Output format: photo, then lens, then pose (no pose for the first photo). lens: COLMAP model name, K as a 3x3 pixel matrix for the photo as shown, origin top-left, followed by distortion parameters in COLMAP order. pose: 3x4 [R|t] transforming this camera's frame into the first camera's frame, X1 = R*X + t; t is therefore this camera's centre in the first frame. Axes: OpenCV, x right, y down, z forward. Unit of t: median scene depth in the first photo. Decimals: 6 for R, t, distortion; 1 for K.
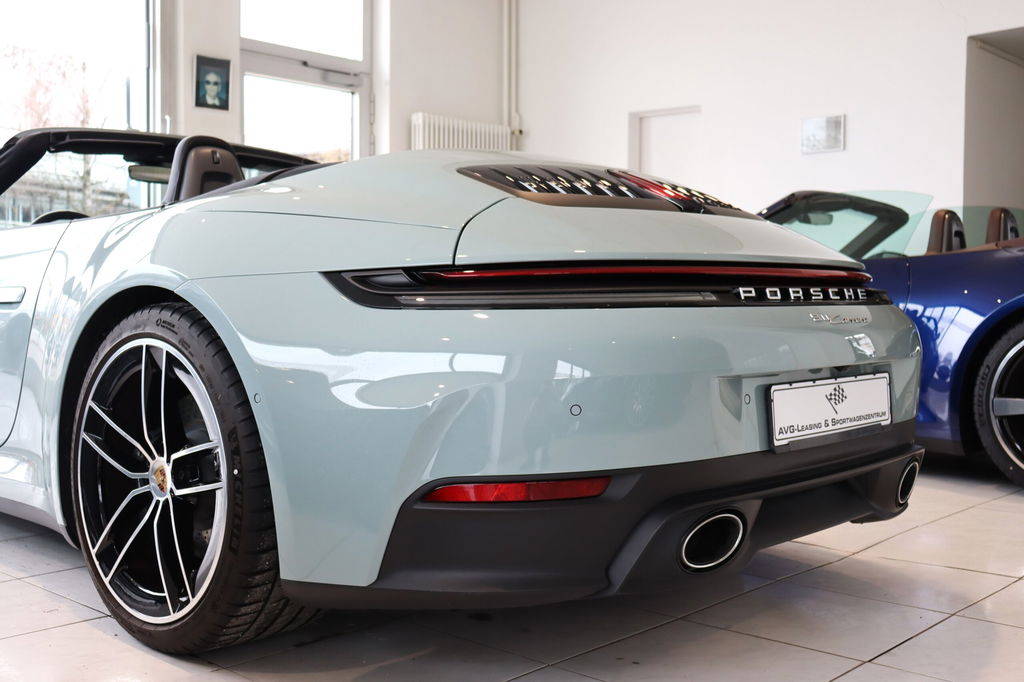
lens RADIAL K [[1150.5, 0, 512.0], [0, 1150.5, 341.0], [0, 0, 1]] dist [-0.065944, 0.242369]
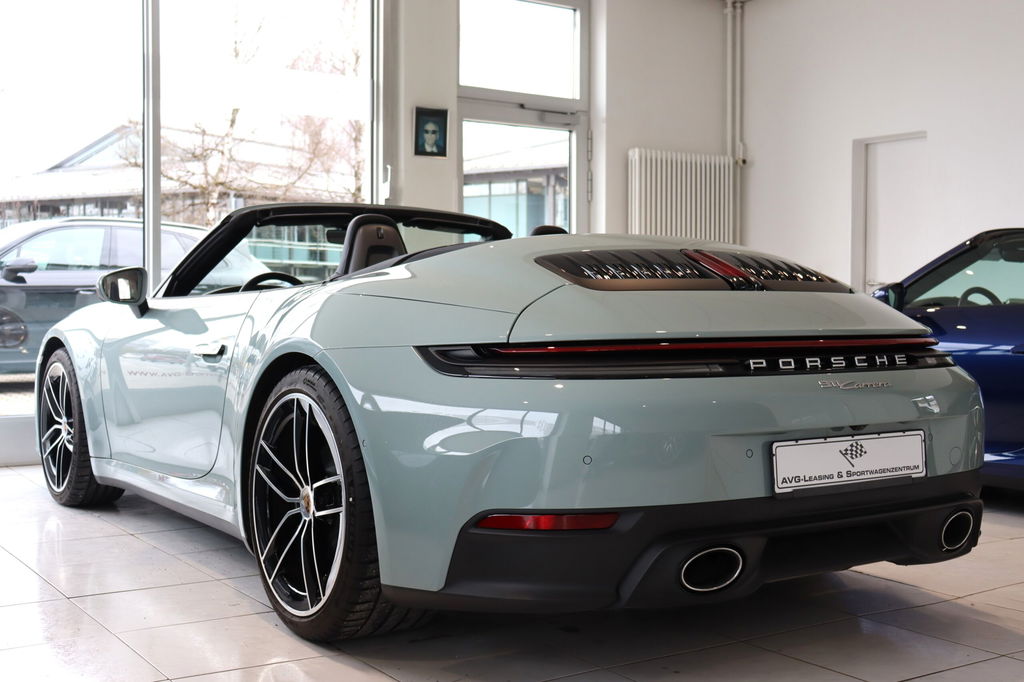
lens RADIAL K [[1260.8, 0, 512.0], [0, 1260.8, 341.0], [0, 0, 1]] dist [0.013130, 0.003668]
pose [[0.971146, 0.003664, -0.238457, 0.251287], [-0.007302, 0.999870, -0.014374, -0.042000], [0.238373, 0.015701, 0.971047, -0.315157]]
